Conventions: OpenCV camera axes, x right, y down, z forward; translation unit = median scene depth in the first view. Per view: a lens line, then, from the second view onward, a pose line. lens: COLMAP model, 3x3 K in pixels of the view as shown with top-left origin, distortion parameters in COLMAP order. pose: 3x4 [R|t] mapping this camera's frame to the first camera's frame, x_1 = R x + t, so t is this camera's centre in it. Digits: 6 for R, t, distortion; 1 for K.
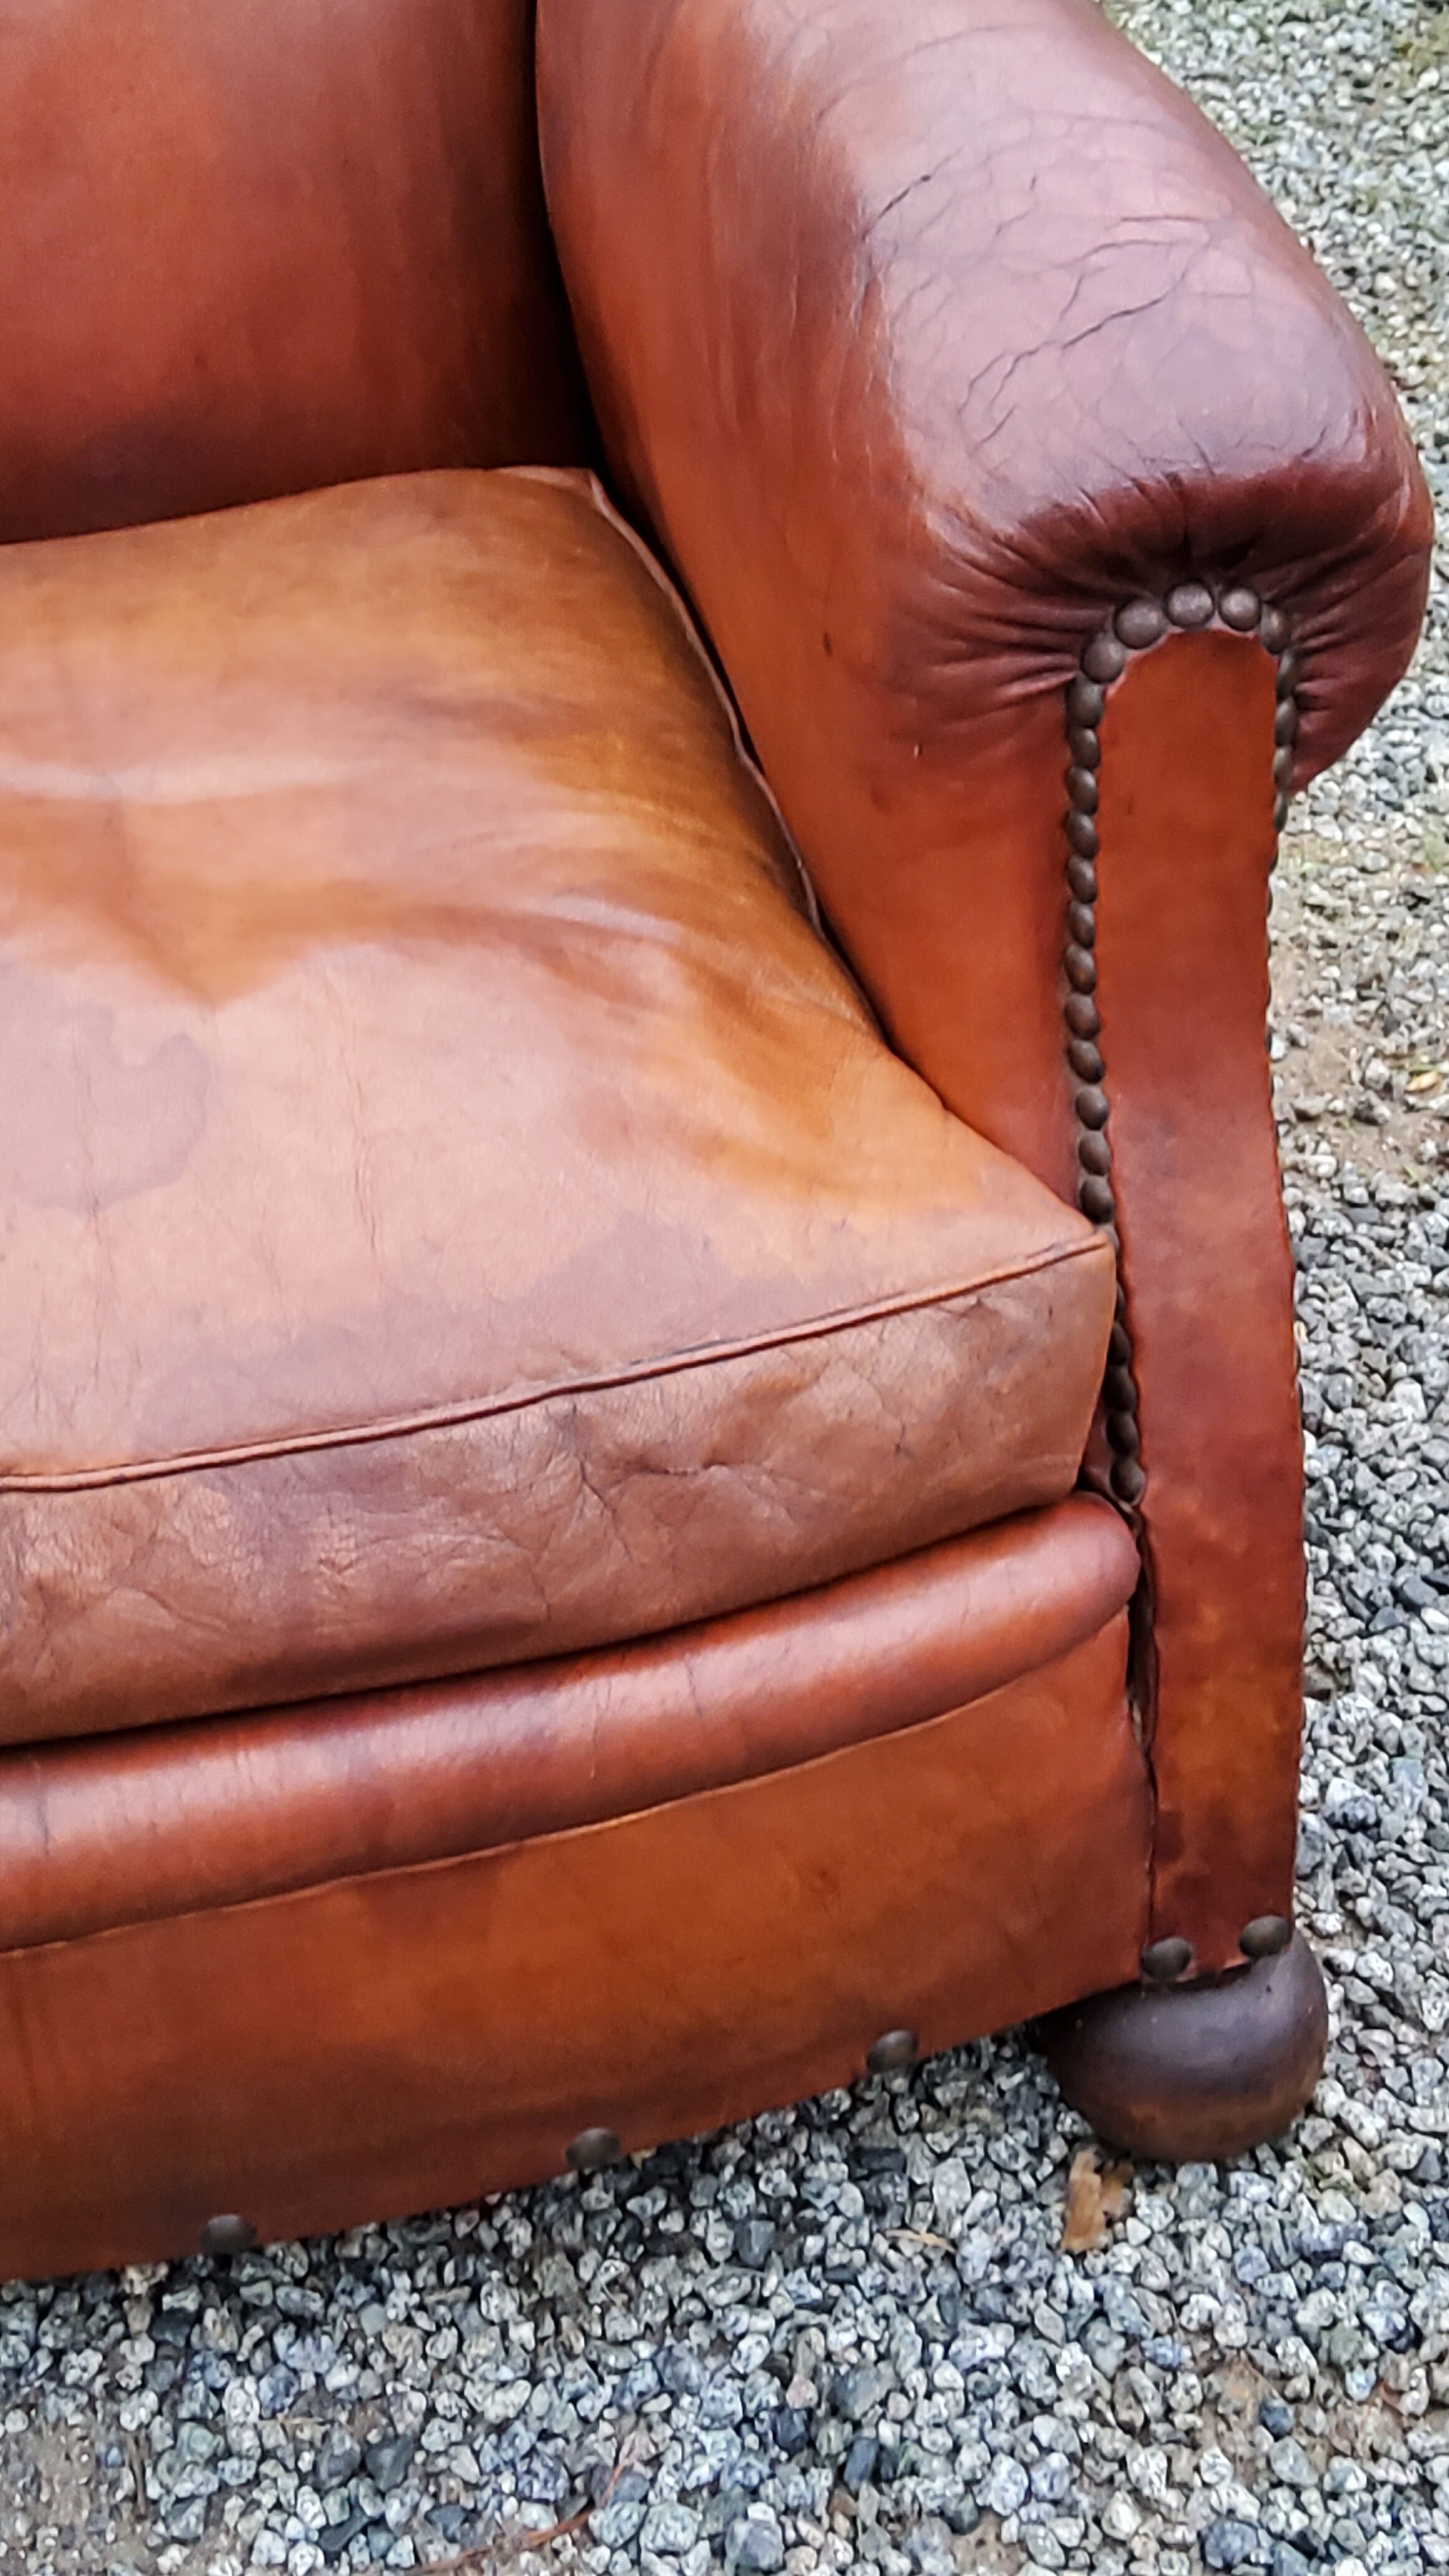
lens RADIAL K [[3797.6, 0, 739.0], [0, 3797.6, 1280.5], [0, 0, 1]] dist [0.104146, 0.000000]
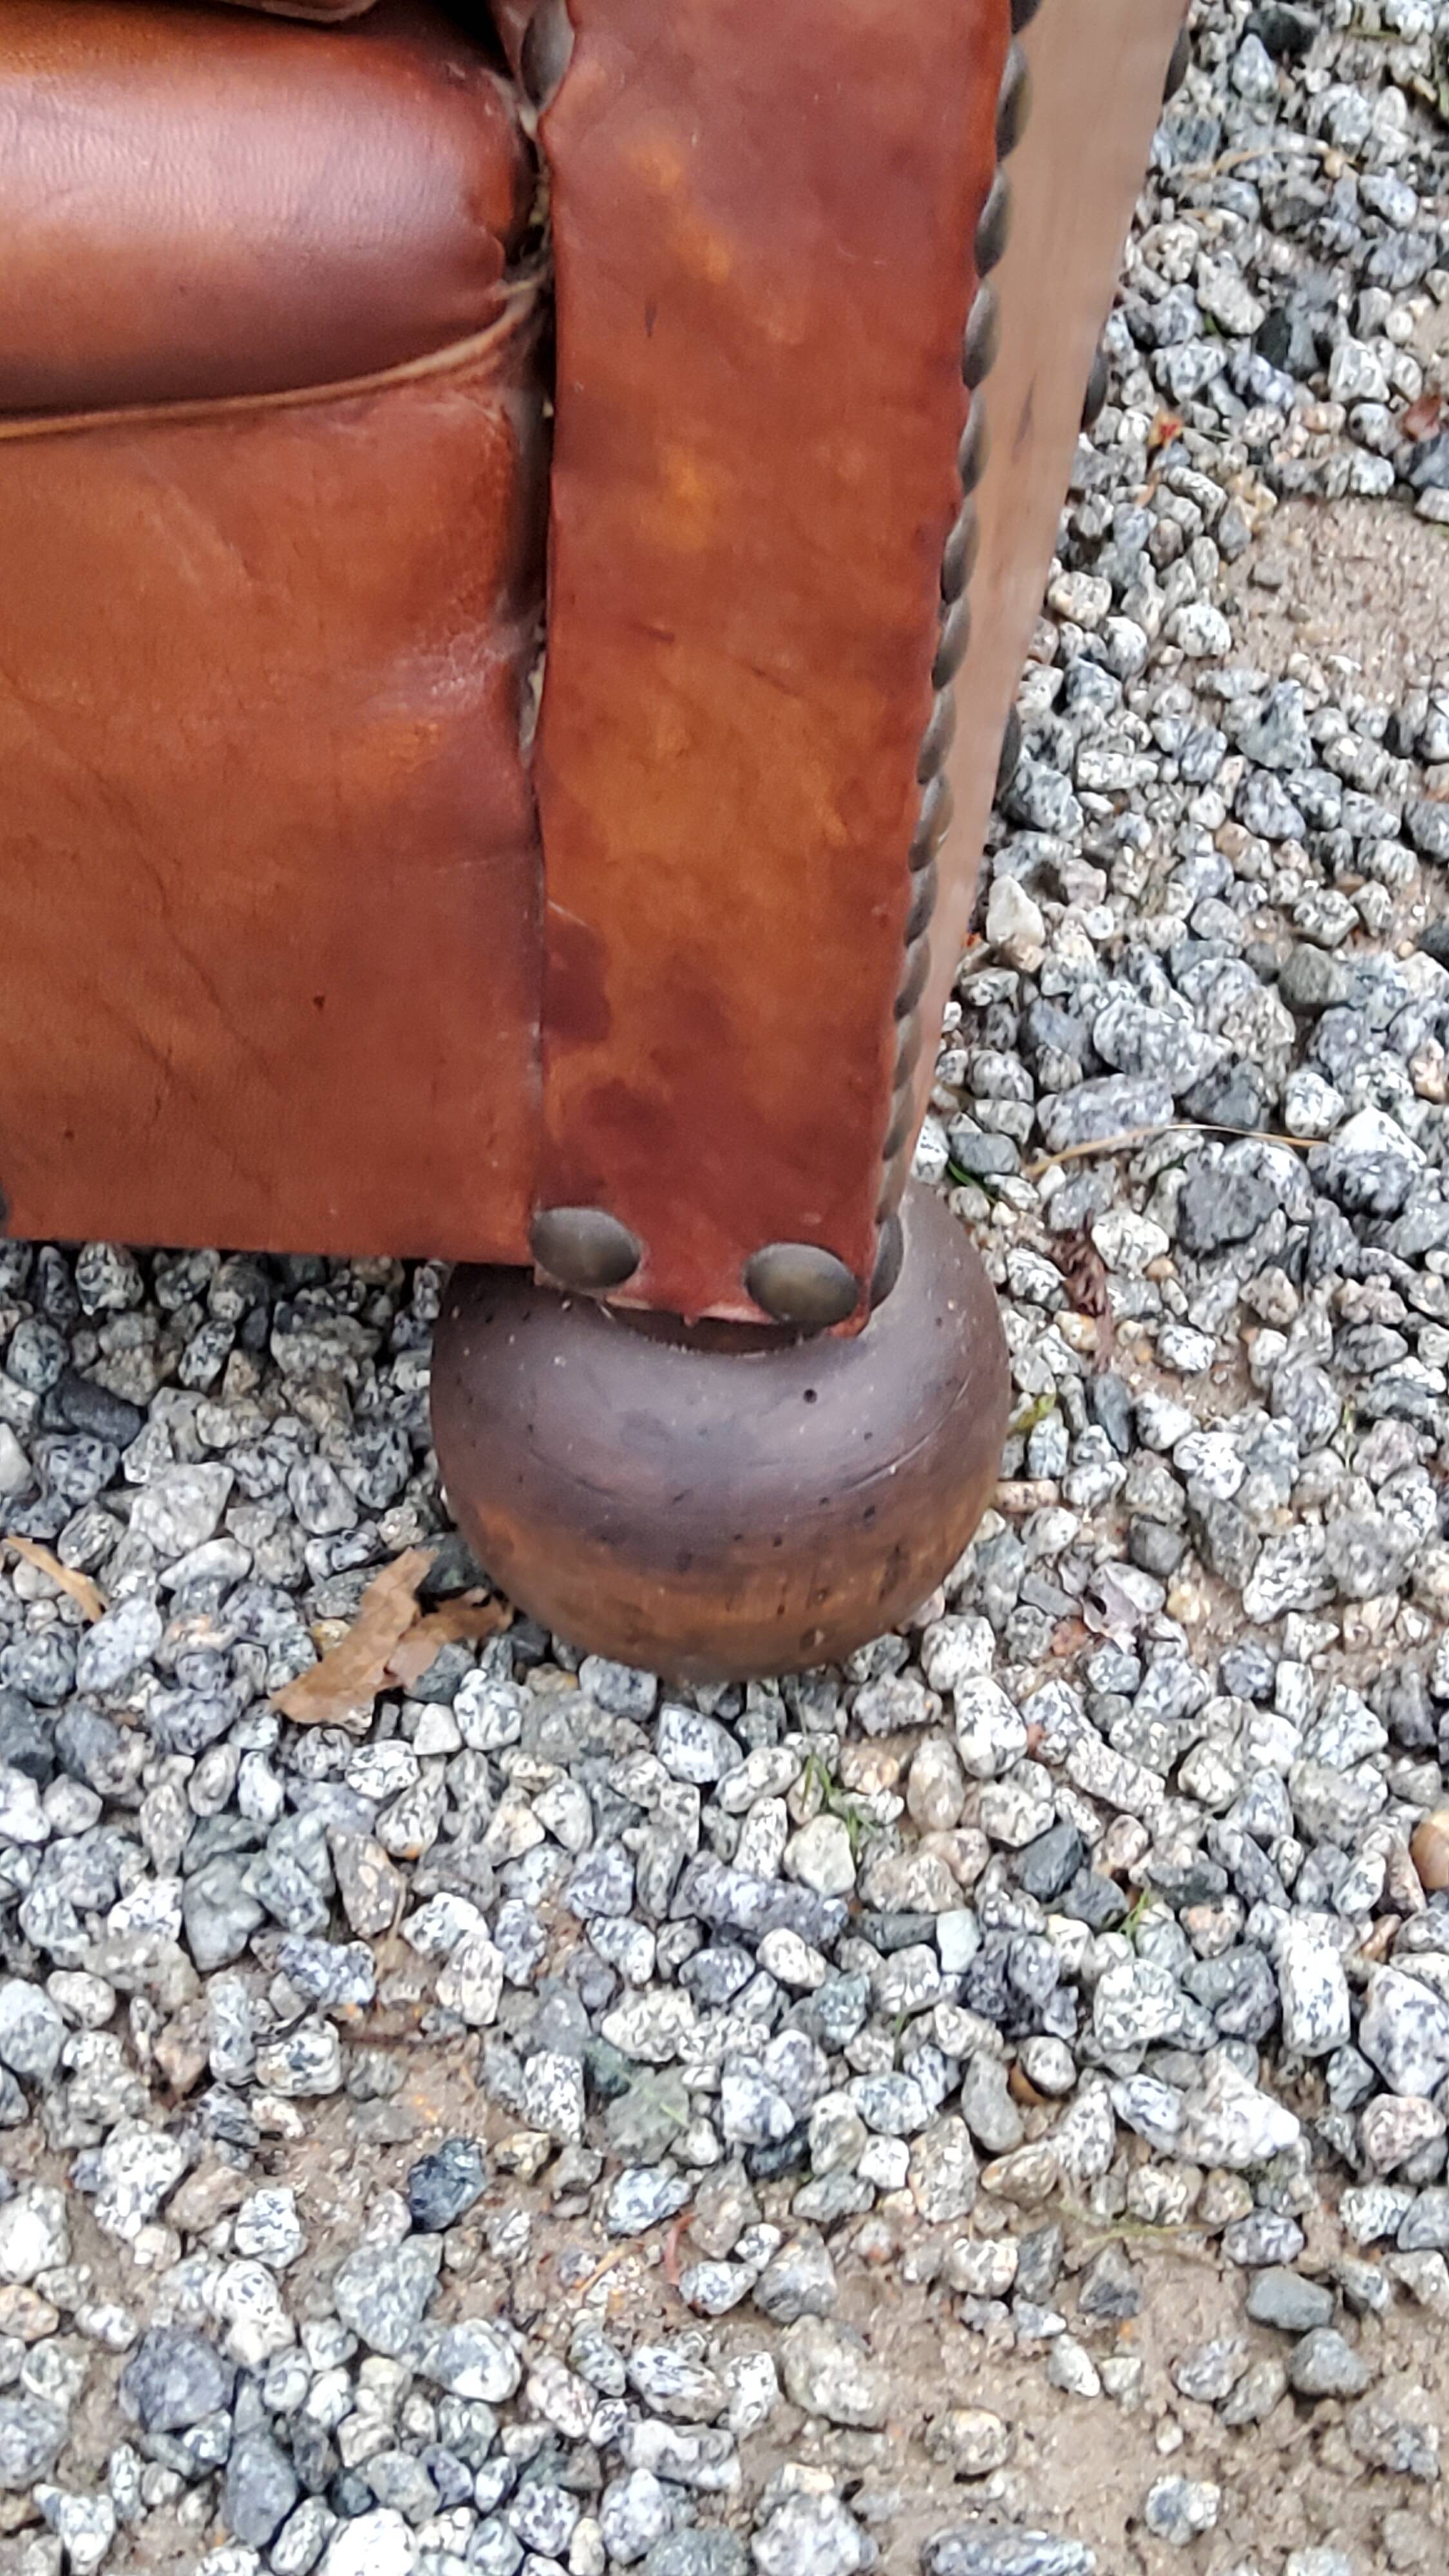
lens RADIAL K [[3829.8, 0, 762.9], [0, 3829.8, 1263.2], [0, 0, 1]] dist [0.140264, 0.000000]
pose [[0.894156, 0.376264, -0.242714, 0.250143], [-0.318483, 0.915475, 0.245916, 0.057773], [0.314728, -0.142587, 0.938411, 0.573342]]
